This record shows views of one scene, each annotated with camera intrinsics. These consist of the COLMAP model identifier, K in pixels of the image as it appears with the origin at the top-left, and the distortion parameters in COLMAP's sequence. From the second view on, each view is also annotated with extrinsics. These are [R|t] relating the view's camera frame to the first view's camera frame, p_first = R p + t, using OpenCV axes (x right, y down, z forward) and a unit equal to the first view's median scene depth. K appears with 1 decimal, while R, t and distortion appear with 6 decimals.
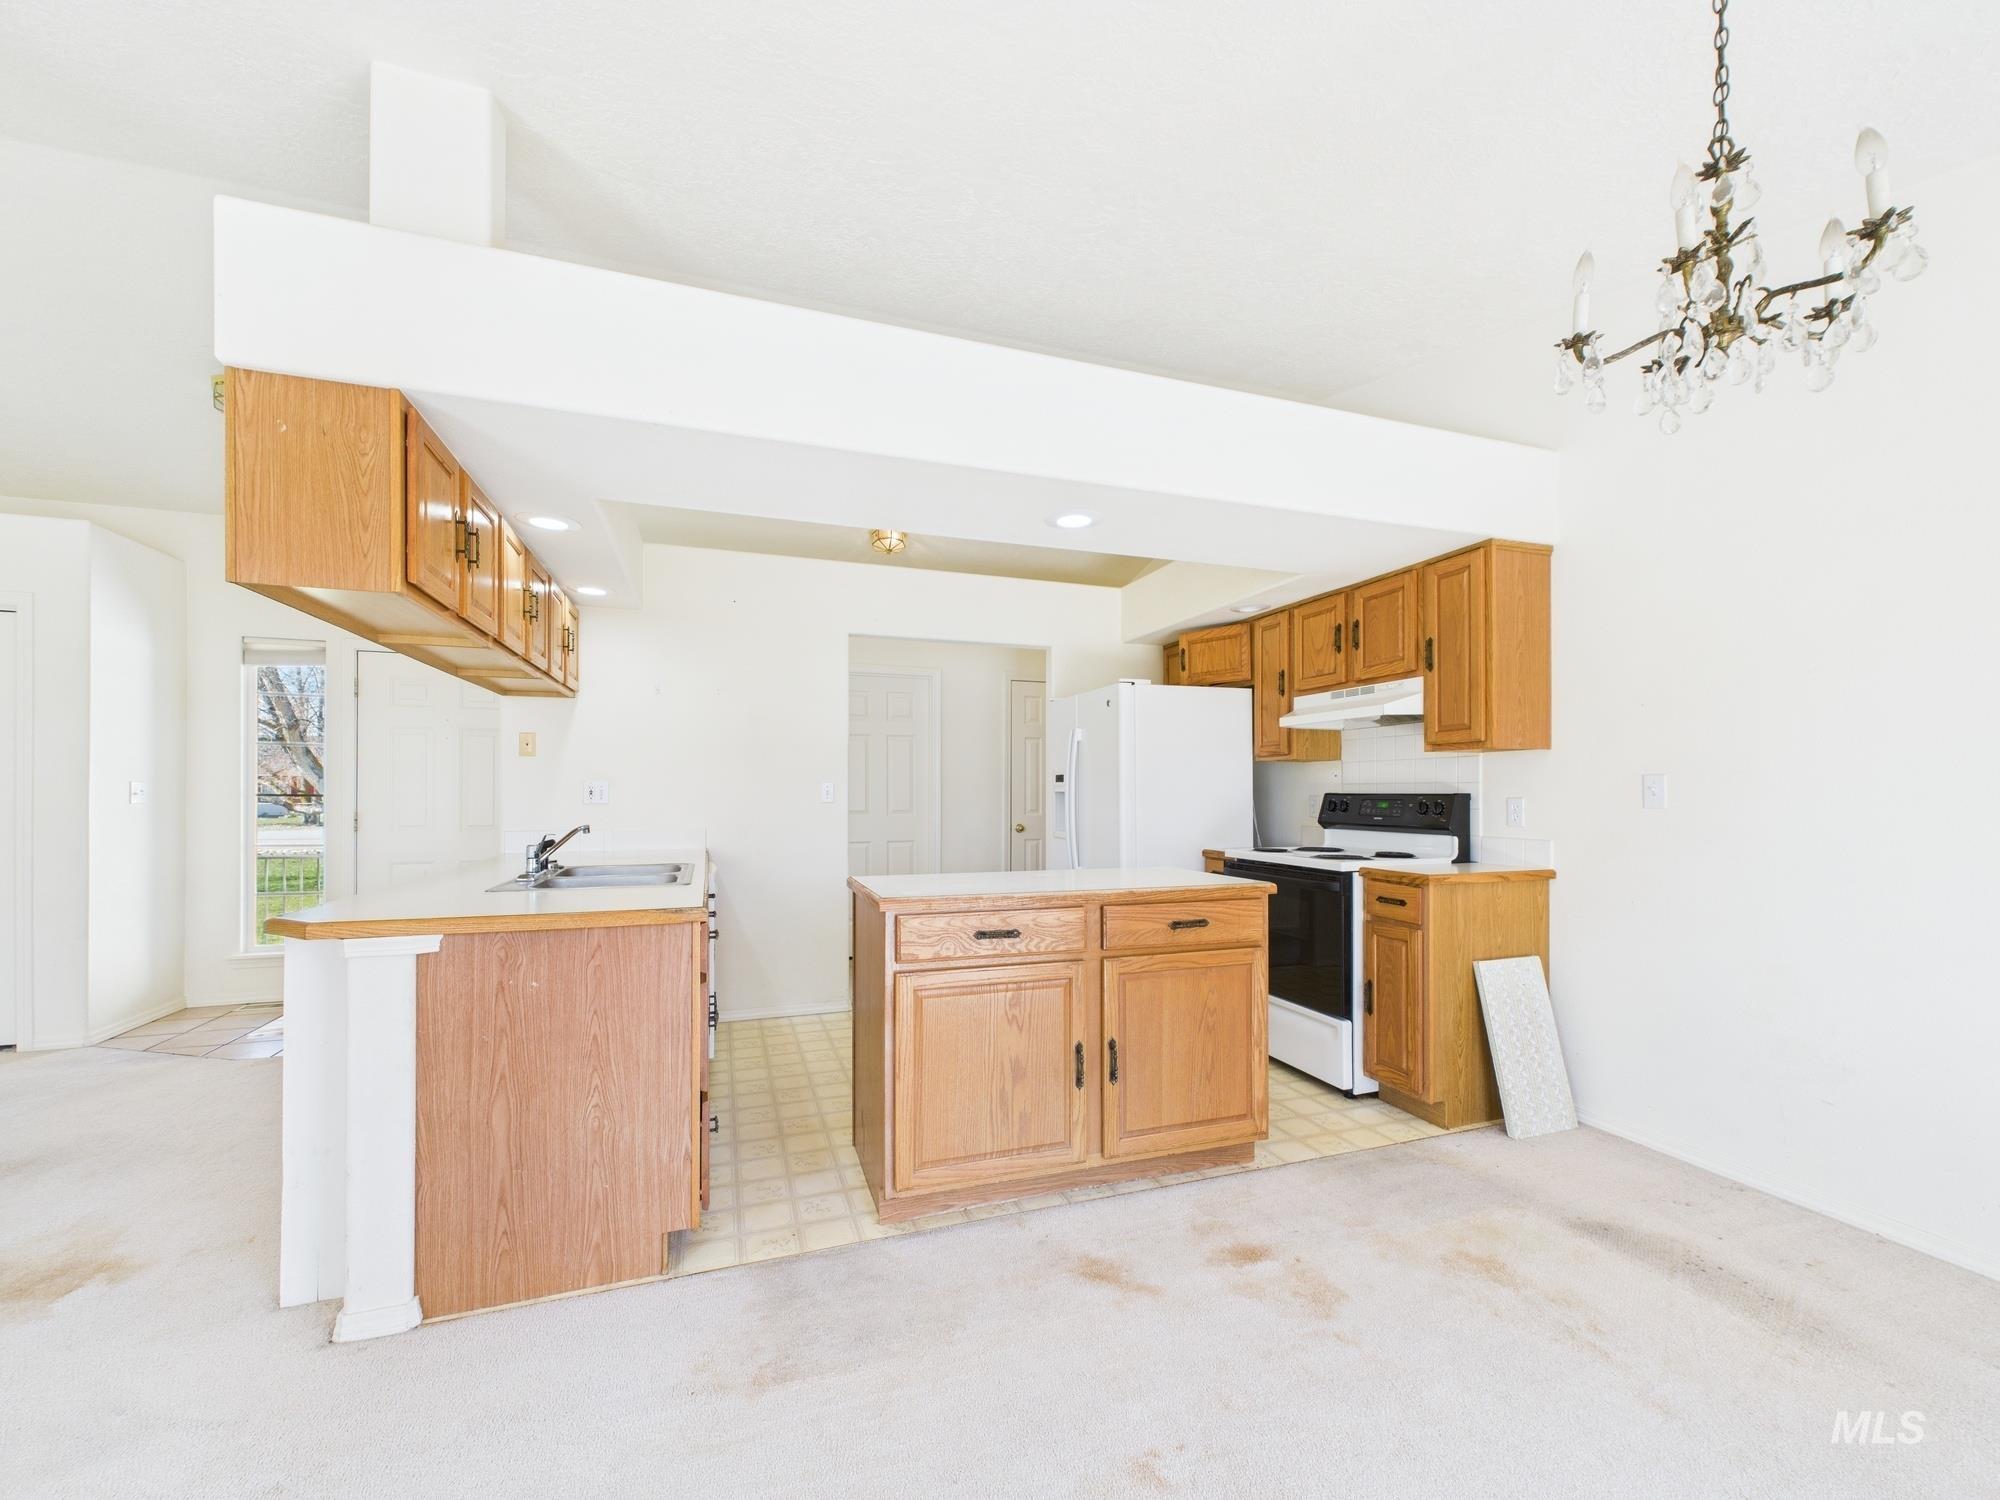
lens RADIAL K [[798.9, 0, 997.4], [0, 798.9, 793.0], [0, 0, 1]] dist [0.000914, 0.000323]
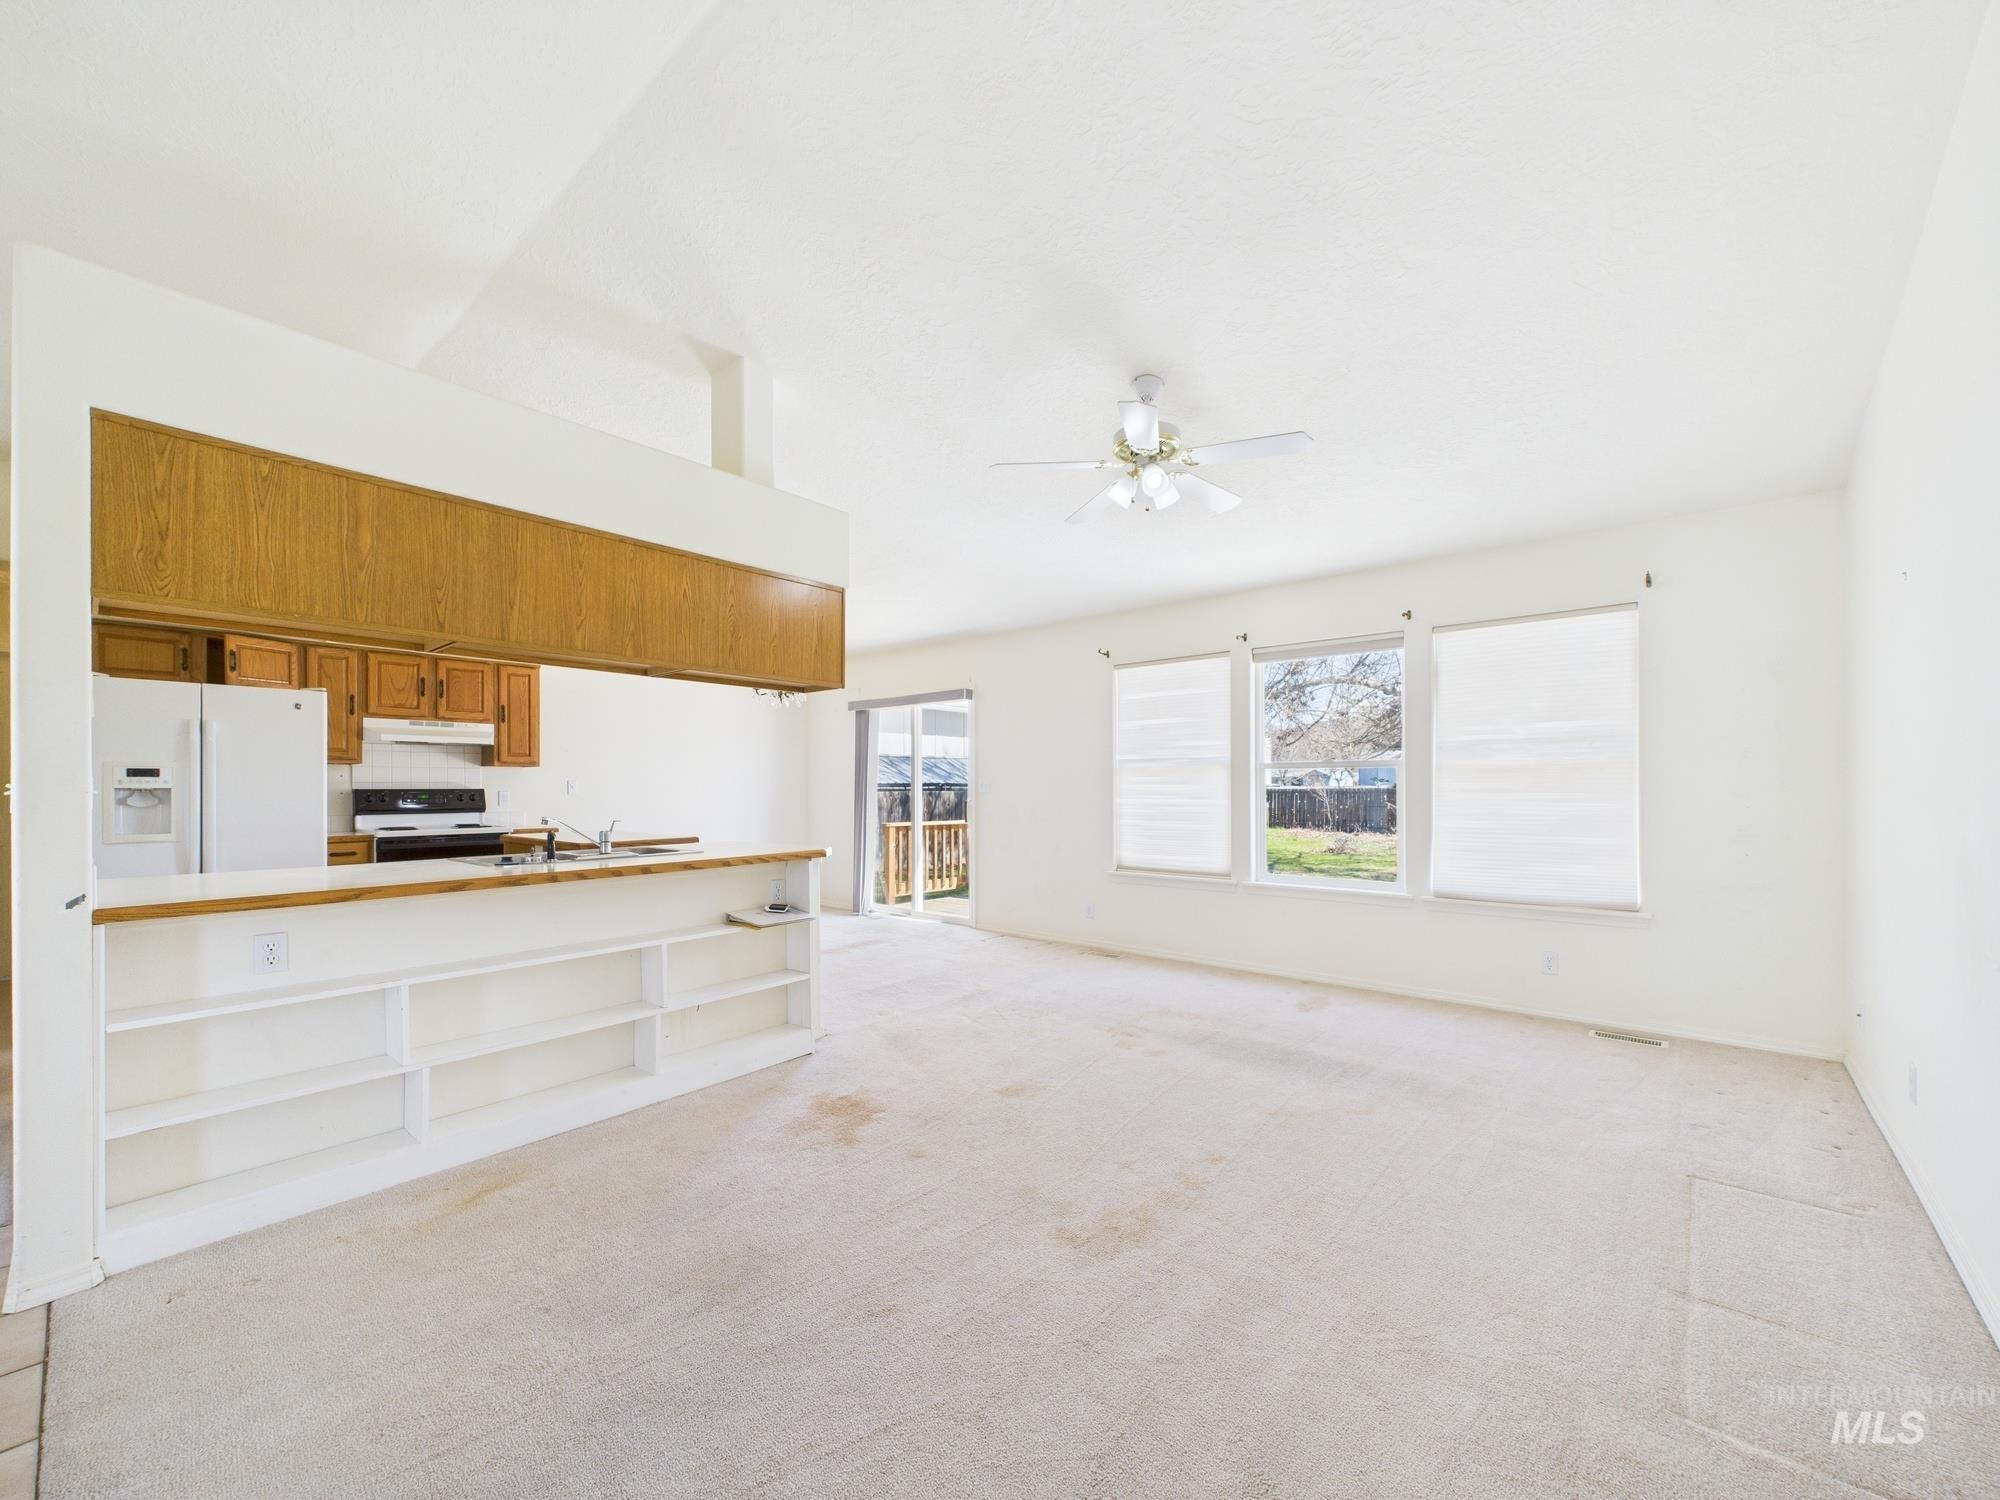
lens RADIAL K [[802.3, 0, 999.2], [0, 802.3, 785.2], [0, 0, 1]] dist [0.001519, 0.000180]
pose [[-0.496862, 0.003717, 0.867821, -1.503718], [0.003924, 0.999990, -0.002036, 0.000580], [-0.867820, 0.002394, -0.496872, 0.845254]]
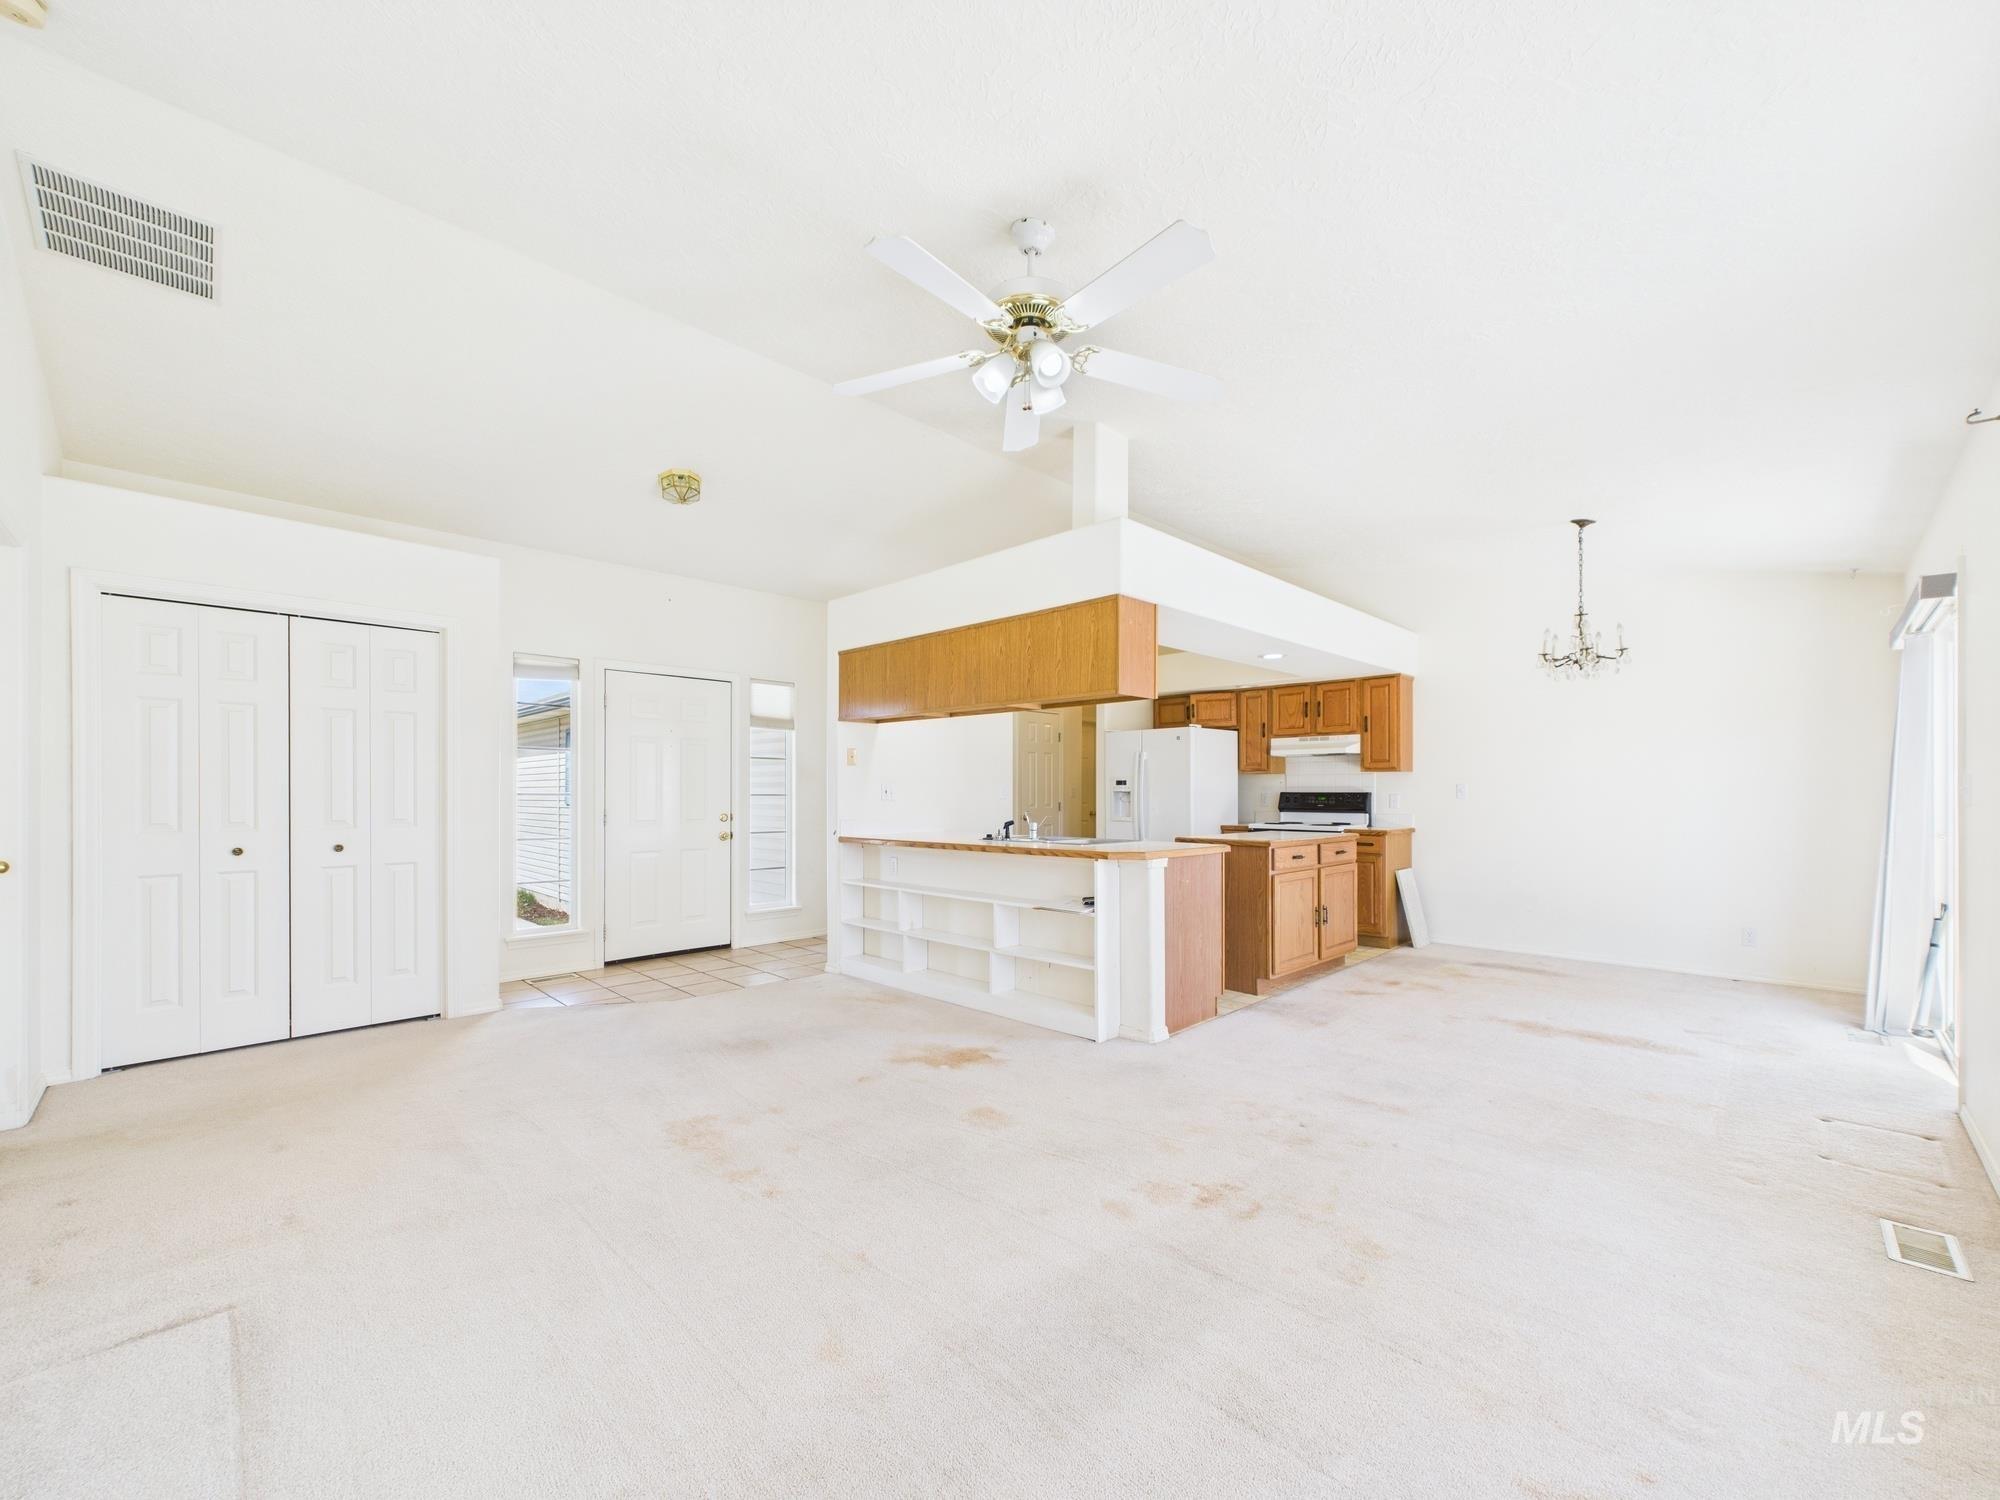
lens RADIAL K [[798.9, 0, 997.4], [0, 798.9, 793.0], [0, 0, 1]] dist [0.000914, 0.000323]
pose [[0.902303, -0.000495, 0.431101, -1.079953], [0.000261, 1.000000, 0.000602, 0.000666], [-0.431101, -0.000430, 0.902303, -0.394296]]
